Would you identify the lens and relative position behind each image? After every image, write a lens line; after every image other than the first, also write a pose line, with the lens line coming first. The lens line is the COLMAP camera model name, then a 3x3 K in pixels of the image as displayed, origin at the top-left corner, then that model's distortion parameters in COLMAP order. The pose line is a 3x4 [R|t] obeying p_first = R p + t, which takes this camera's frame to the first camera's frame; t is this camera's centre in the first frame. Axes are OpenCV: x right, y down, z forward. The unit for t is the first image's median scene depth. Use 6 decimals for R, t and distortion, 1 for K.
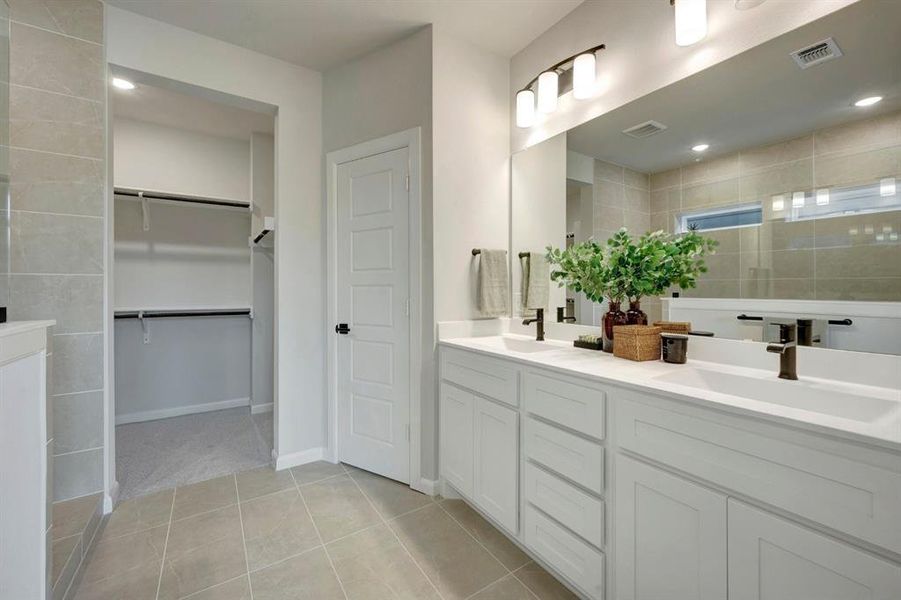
lens RADIAL K [[358.9, 0, 443.2], [0, 358.9, 288.8], [0, 0, 1]] dist [0.002085, -0.000575]
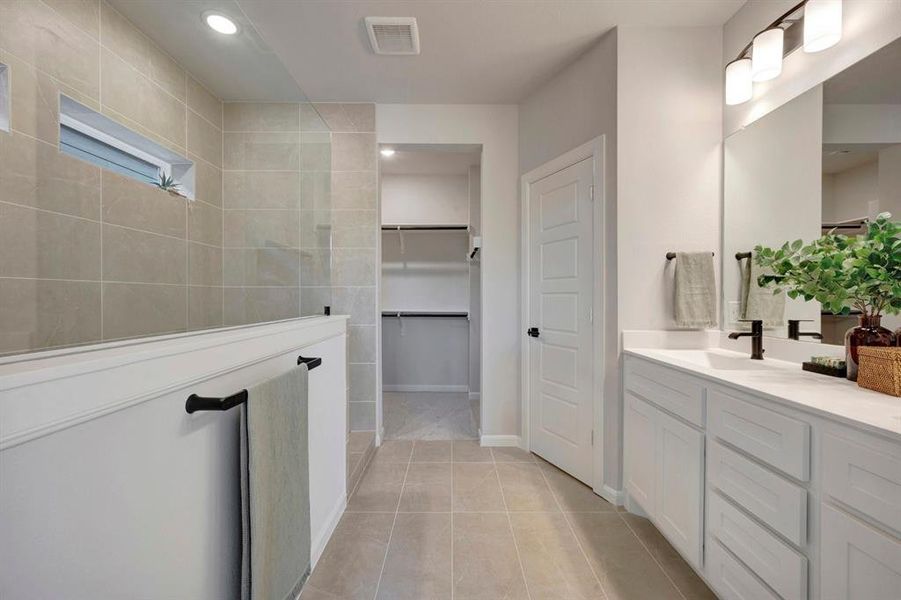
lens RADIAL K [[358.9, 0, 452.2], [0, 358.9, 298.3], [0, 0, 1]] dist [0.002085, -0.000575]
pose [[0.837639, 0.004964, -0.546202, 0.132326], [-0.001533, 0.999976, 0.006737, -0.000492], [0.546222, -0.004806, 0.837626, -0.073750]]
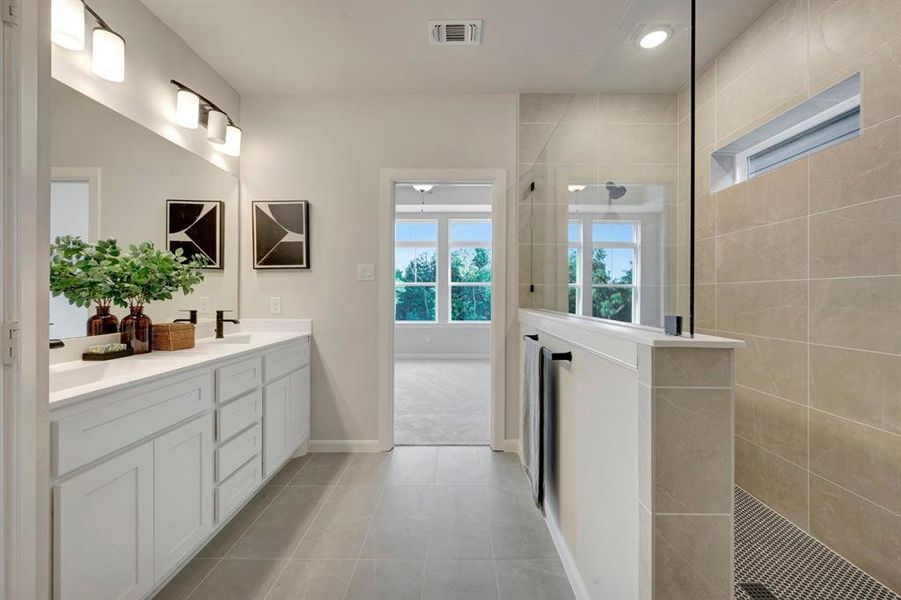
lens RADIAL K [[356.3, 0, 449.9], [0, 356.3, 300.2], [0, 0, 1]] dist [0.001346, -0.000549]
pose [[-0.837105, -0.000419, 0.547042, -0.707733], [-0.001727, 0.999997, -0.001878, 0.019266], [-0.547039, -0.002517, -0.837103, 1.130100]]
